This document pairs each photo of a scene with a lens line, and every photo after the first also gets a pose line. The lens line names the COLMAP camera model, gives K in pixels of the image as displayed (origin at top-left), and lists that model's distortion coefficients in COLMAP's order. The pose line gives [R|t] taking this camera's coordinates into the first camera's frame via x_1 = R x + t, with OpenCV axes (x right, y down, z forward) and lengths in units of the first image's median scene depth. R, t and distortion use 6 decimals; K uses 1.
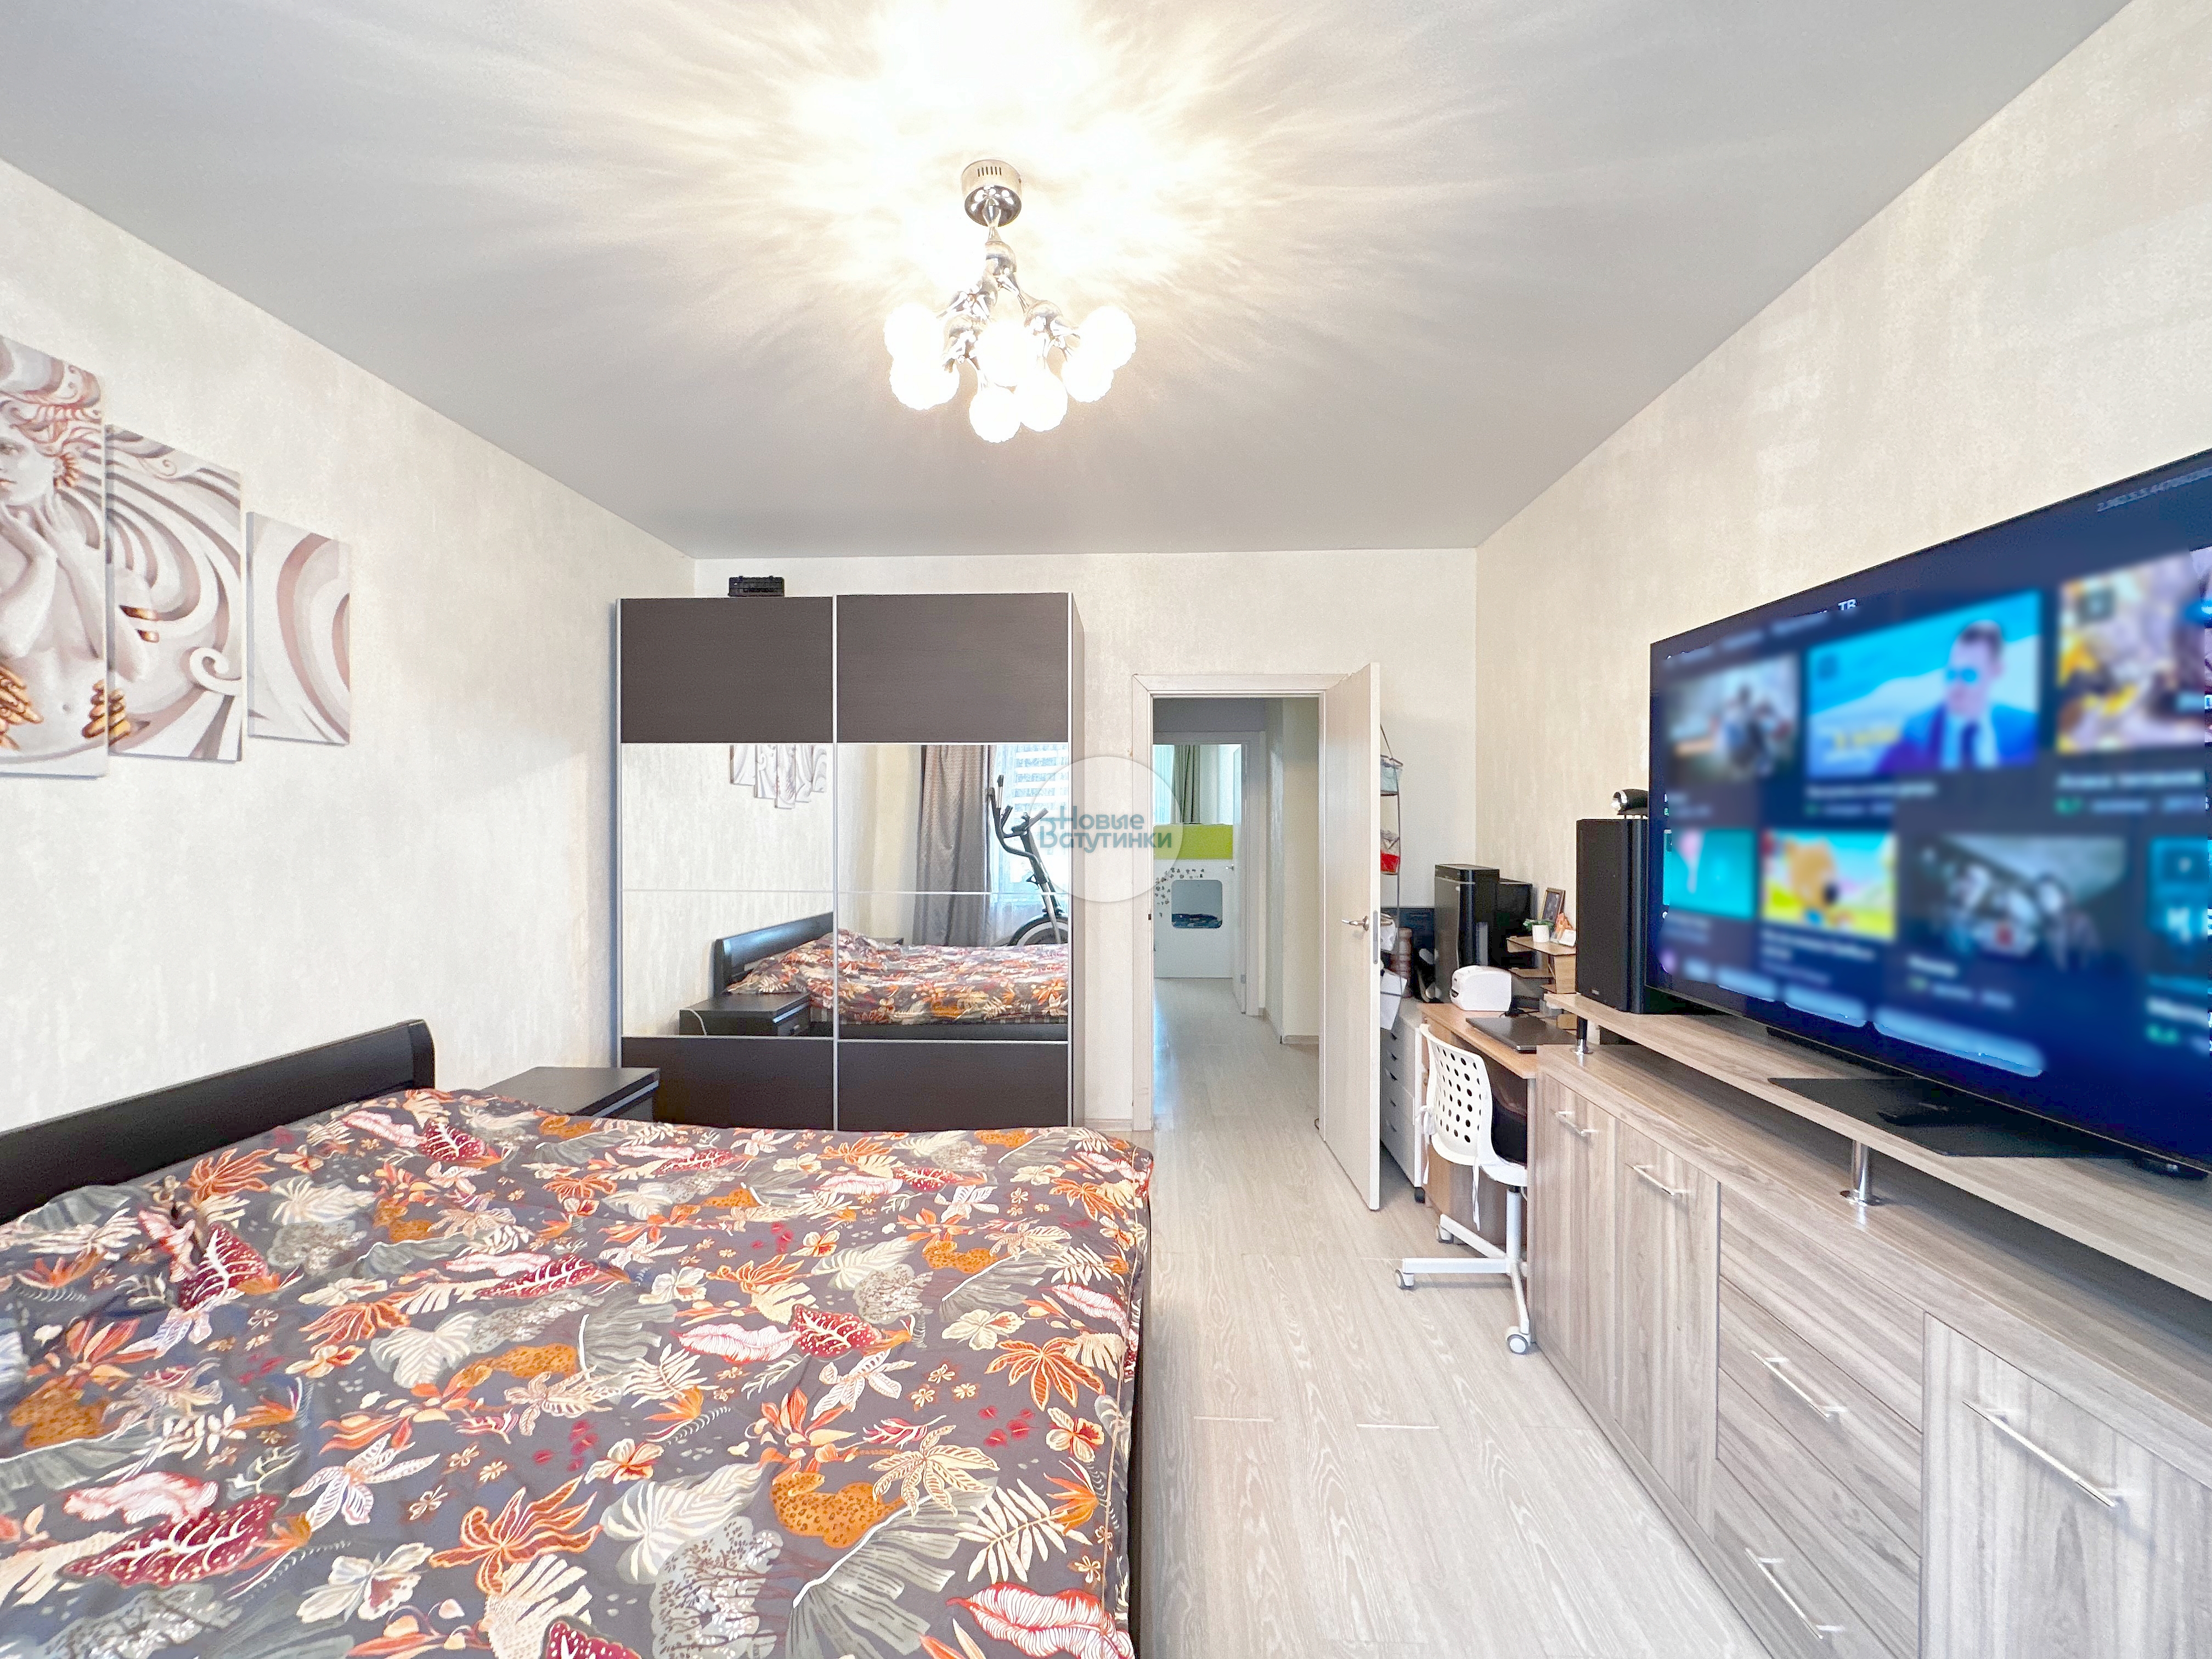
lens RADIAL K [[888.3, 0, 1096.7], [0, 888.3, 833.5], [0, 0, 1]] dist [-0.002681, -0.000136]
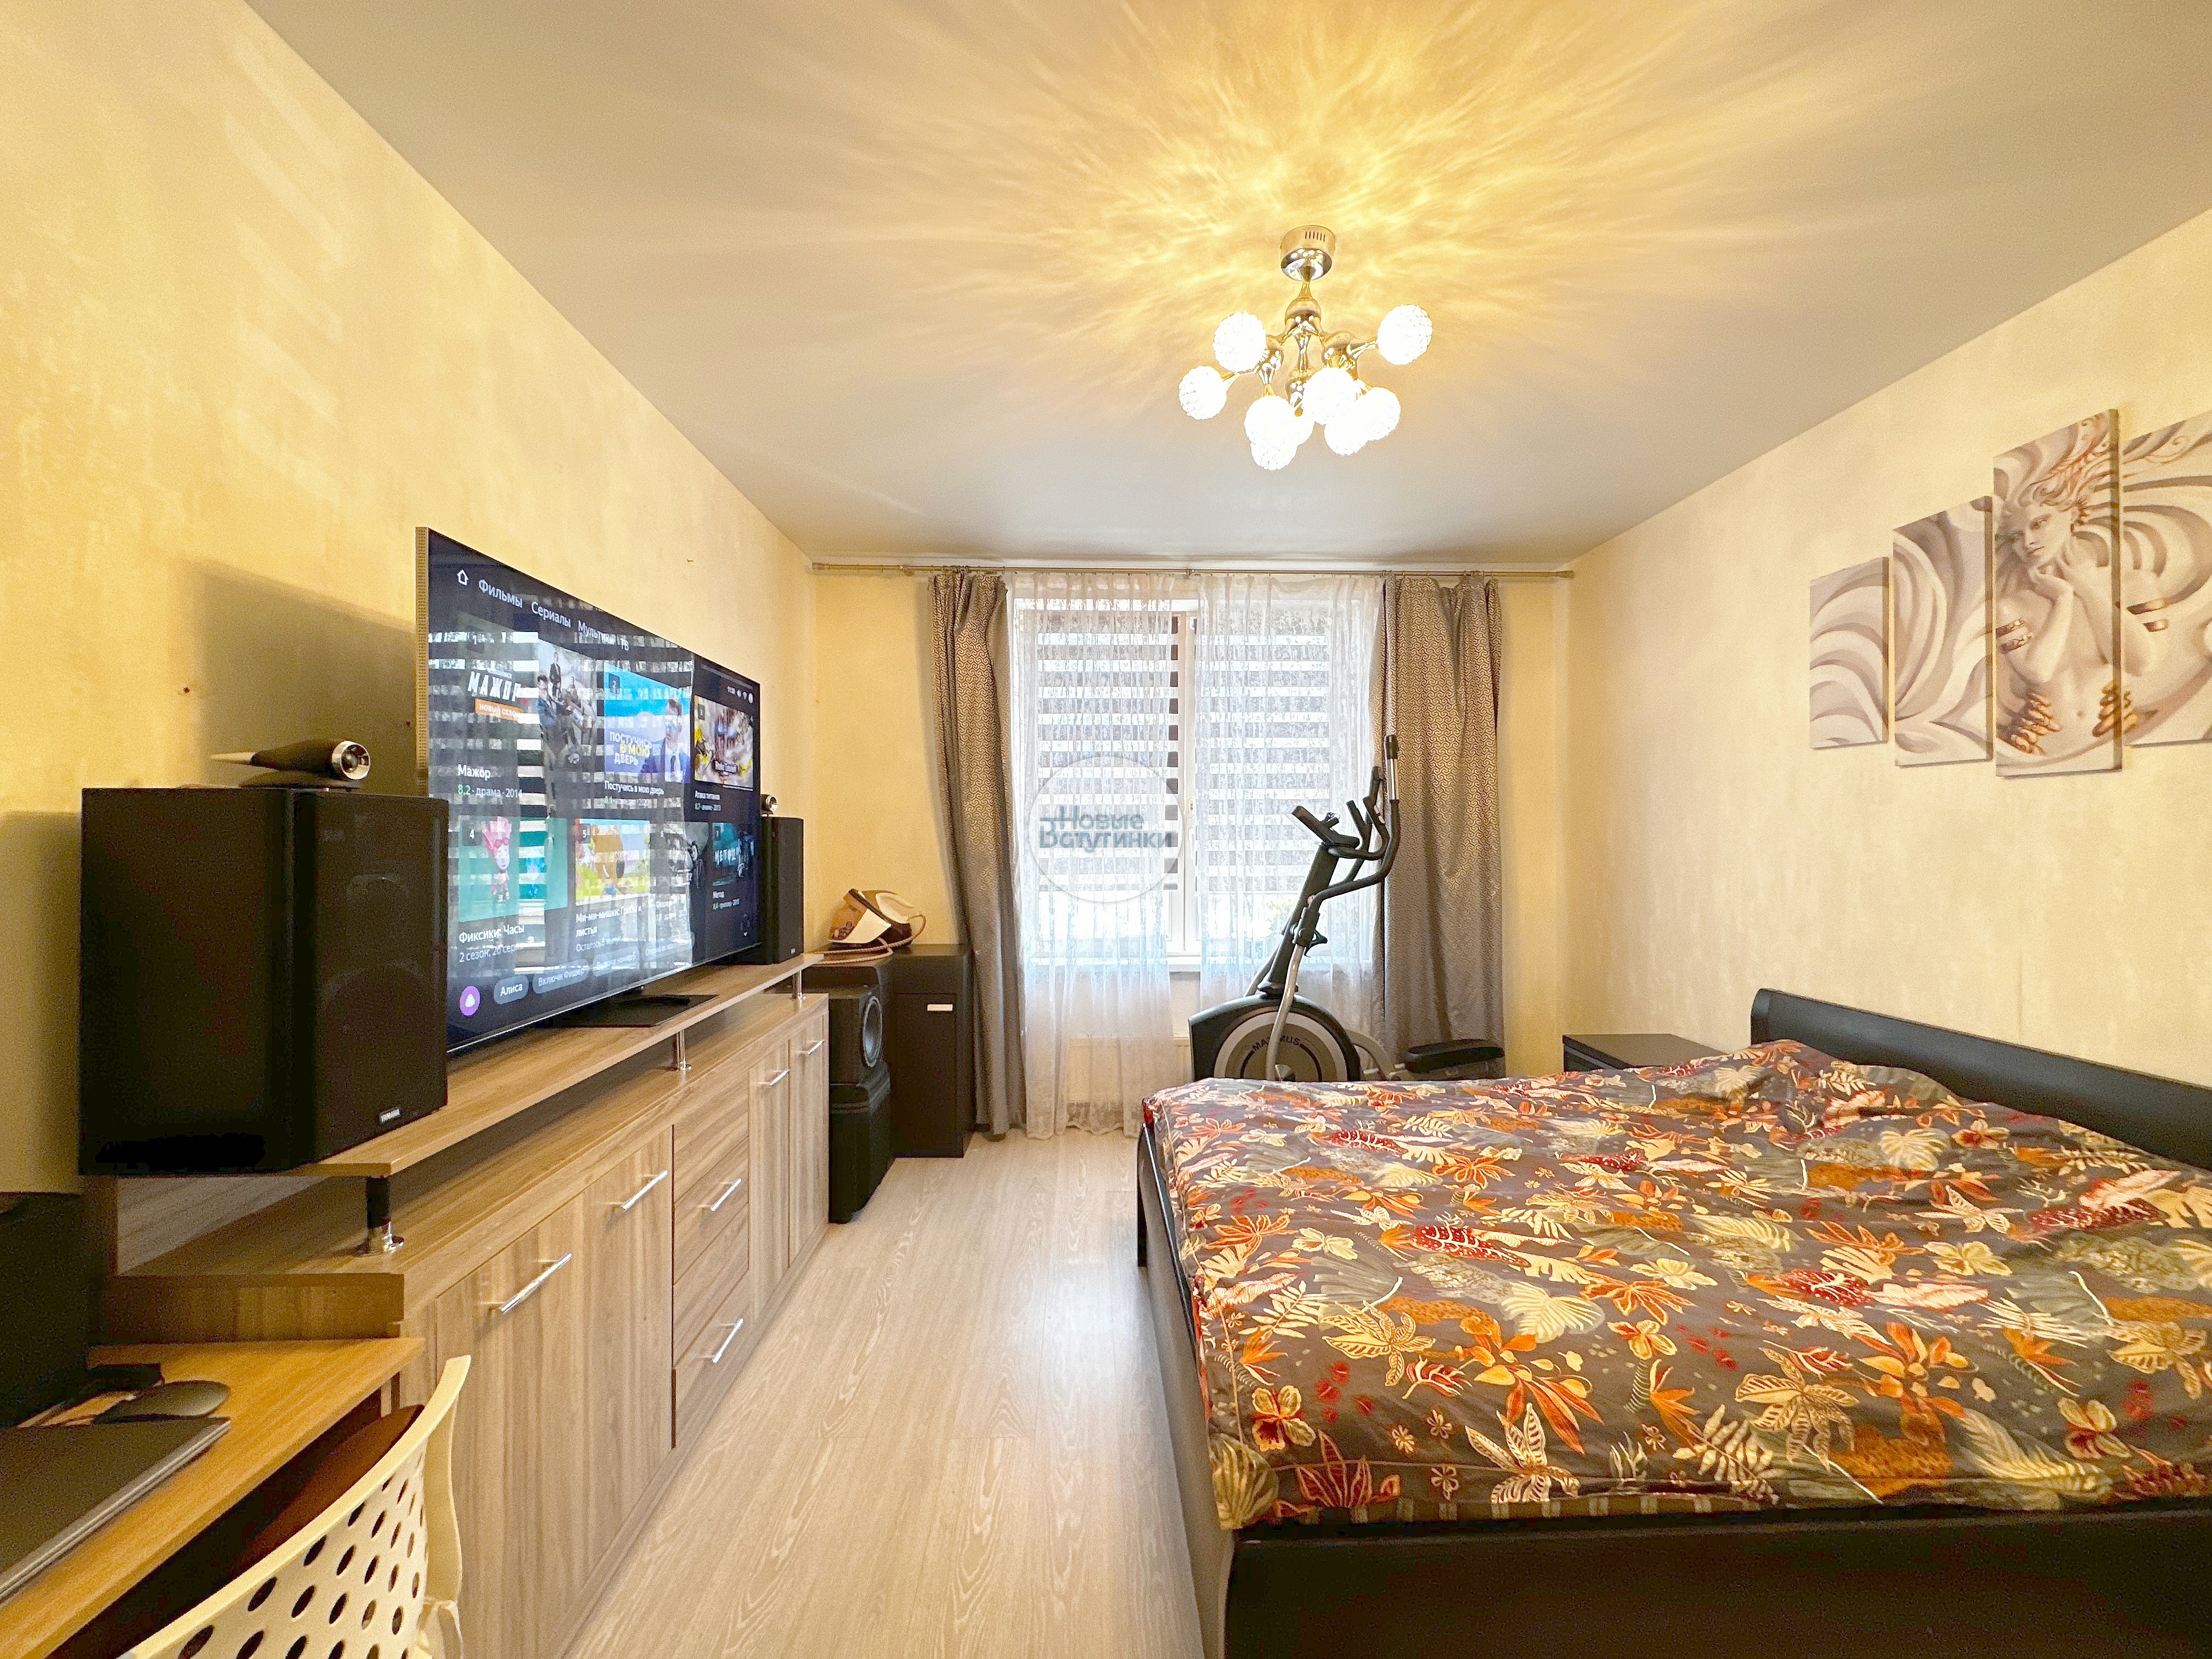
lens RADIAL K [[888.3, 0, 1105.9], [0, 888.3, 825.9], [0, 0, 1]] dist [-0.002681, -0.000136]
pose [[-0.996108, 0.000528, -0.088134, 0.226609], [-0.000355, 0.999950, 0.010006, -0.004057], [0.088135, 0.009998, -0.996058, 2.006744]]
